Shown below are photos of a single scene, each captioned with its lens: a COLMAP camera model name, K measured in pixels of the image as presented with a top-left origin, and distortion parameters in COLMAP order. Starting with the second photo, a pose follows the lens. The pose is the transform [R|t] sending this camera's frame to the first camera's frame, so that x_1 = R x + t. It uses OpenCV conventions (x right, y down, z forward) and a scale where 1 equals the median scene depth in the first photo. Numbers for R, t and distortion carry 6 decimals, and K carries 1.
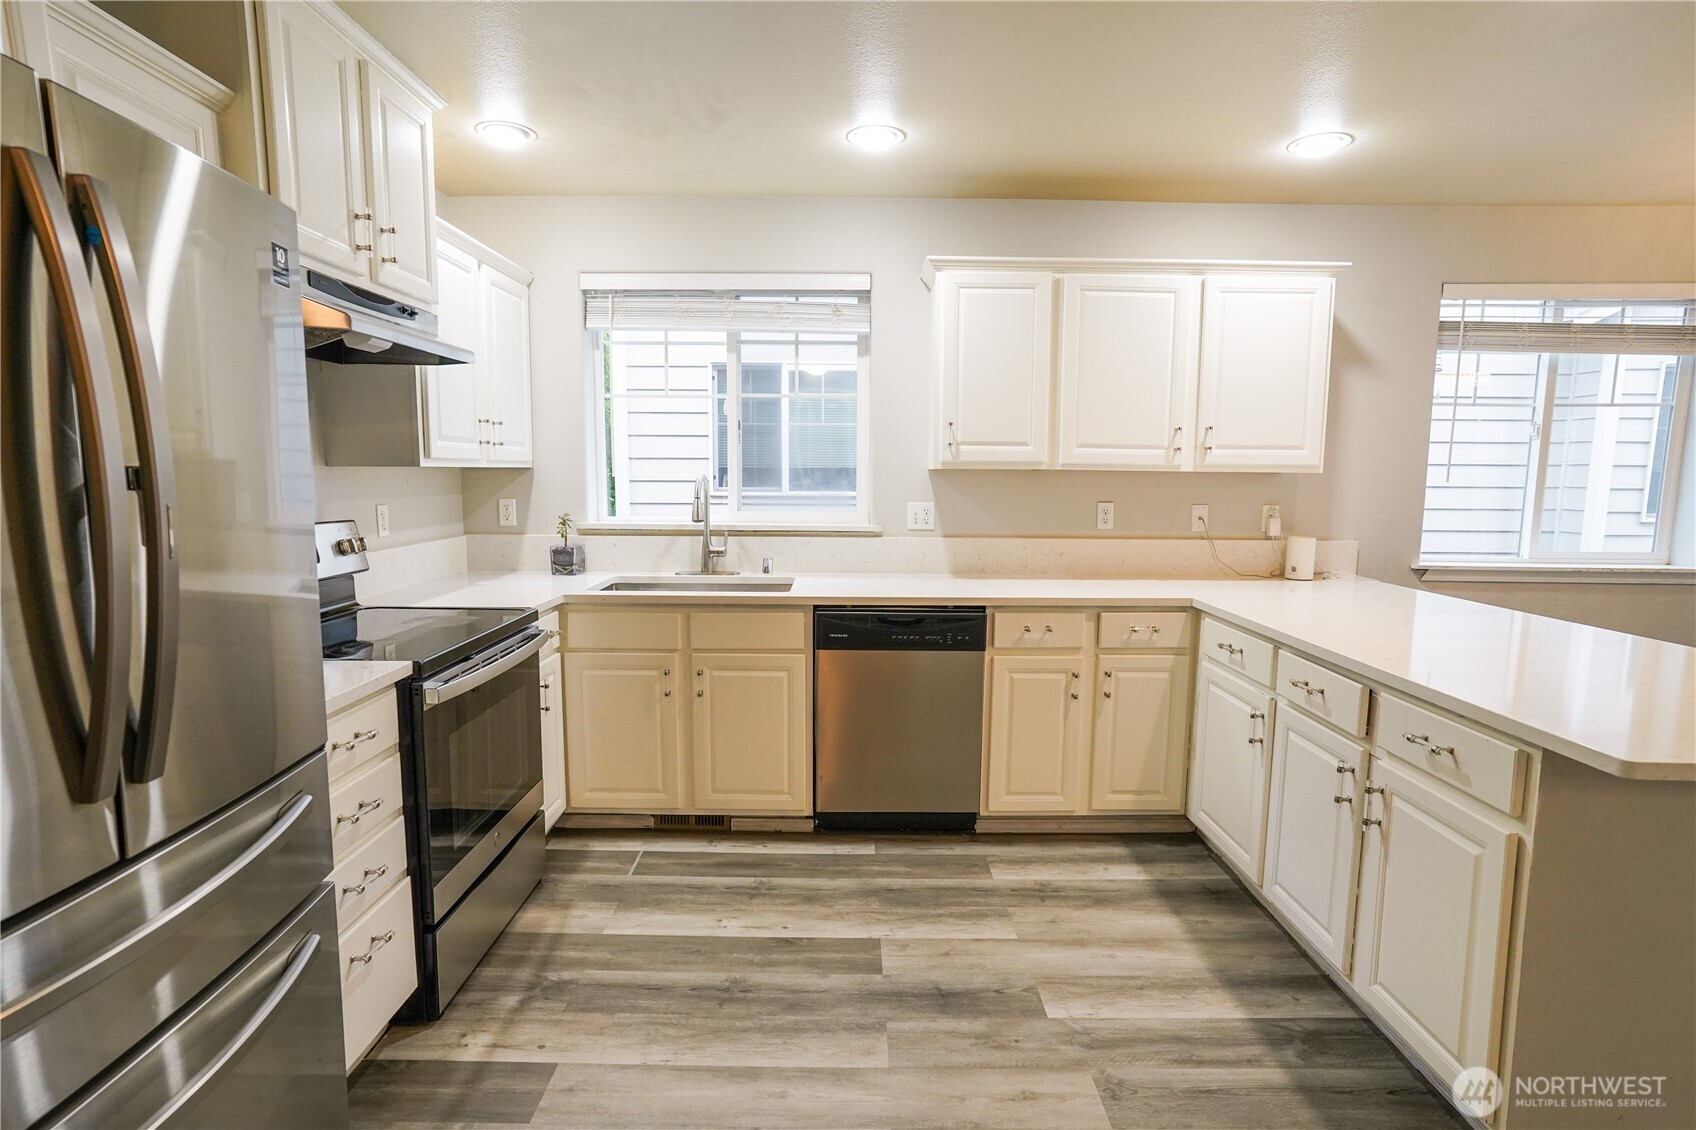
lens RADIAL K [[841.1, 0, 837.0], [0, 841.1, 572.3], [0, 0, 1]] dist [-0.031842, 0.012594]
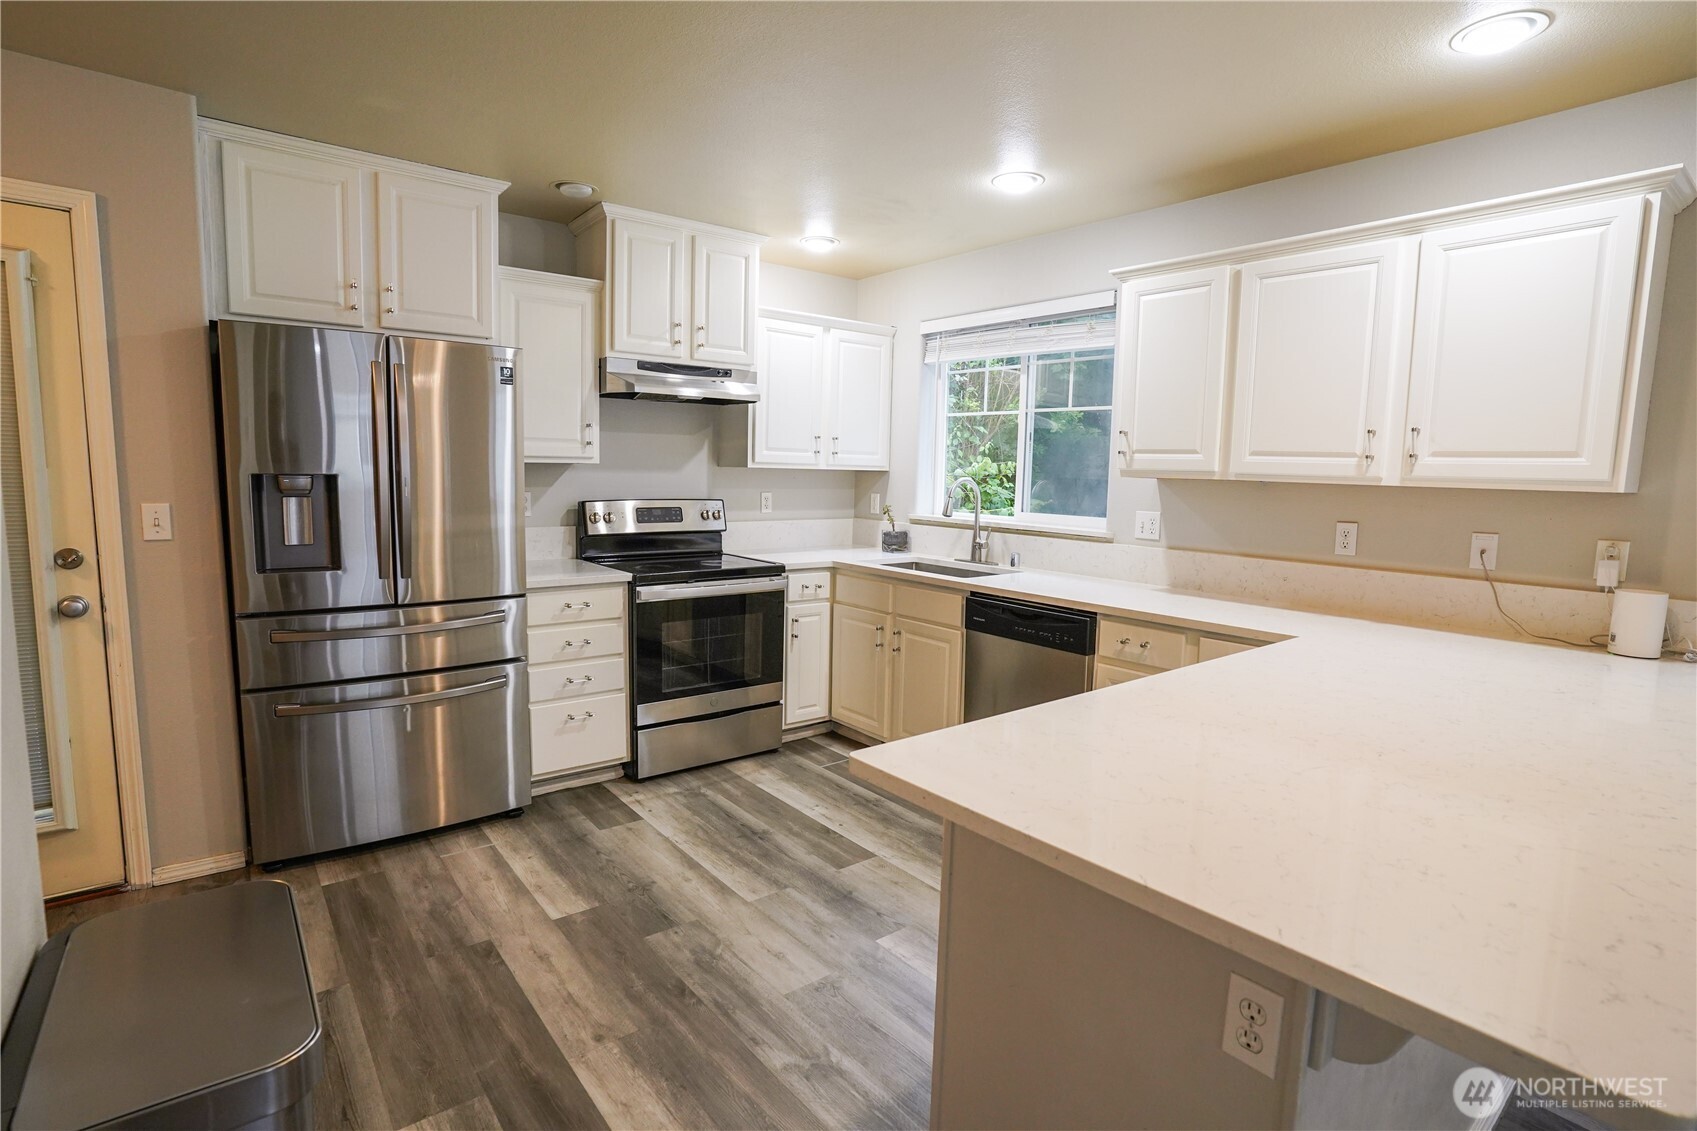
lens RADIAL K [[841.6, 0, 865.1], [0, 841.6, 558.5], [0, 0, 1]] dist [-0.031842, 0.012594]
pose [[0.633732, 0.091589, -0.768111, 0.762398], [-0.116439, 0.992947, 0.022330, -0.013785], [0.764739, 0.075287, 0.639927, 0.140769]]
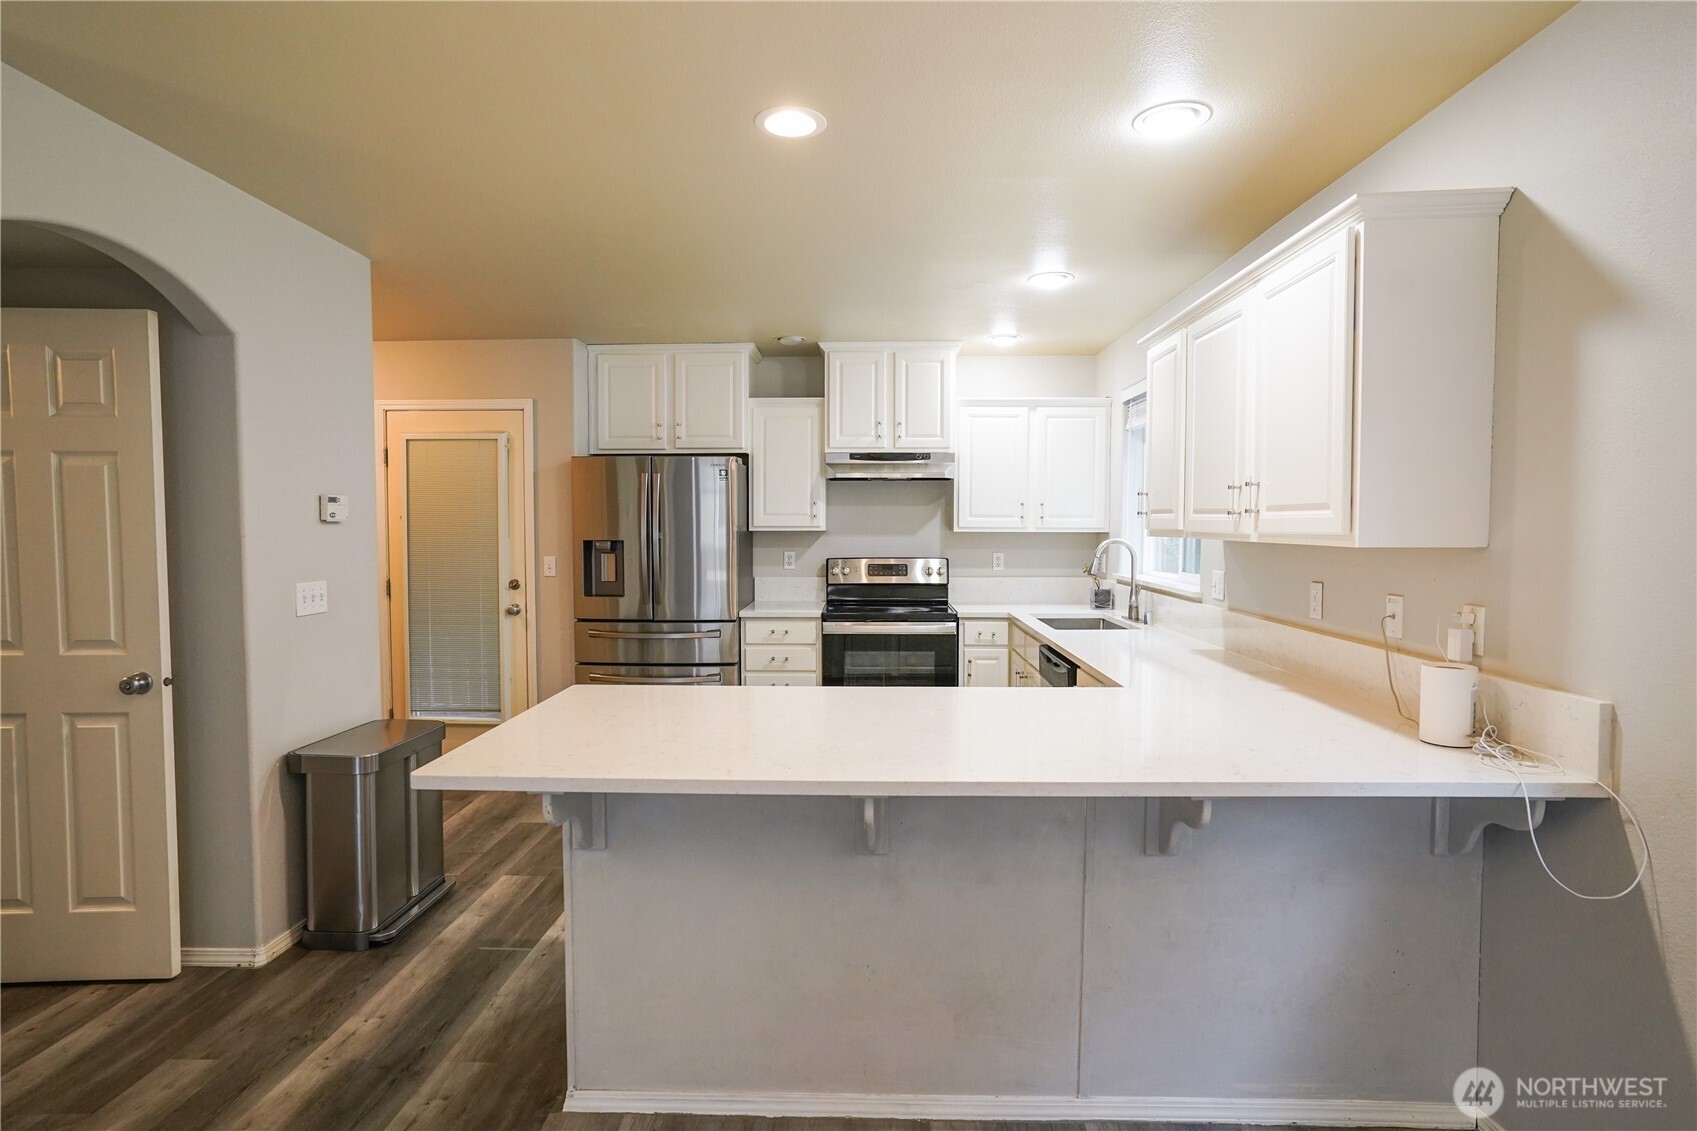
lens RADIAL K [[841.6, 0, 869.9], [0, 841.6, 565.6], [0, 0, 1]] dist [-0.031842, 0.012594]
pose [[-0.005355, 0.042279, -0.999091, 1.216734], [-0.127401, 0.990935, 0.042617, -0.091400], [0.991837, 0.127514, 0.000080, 0.706482]]
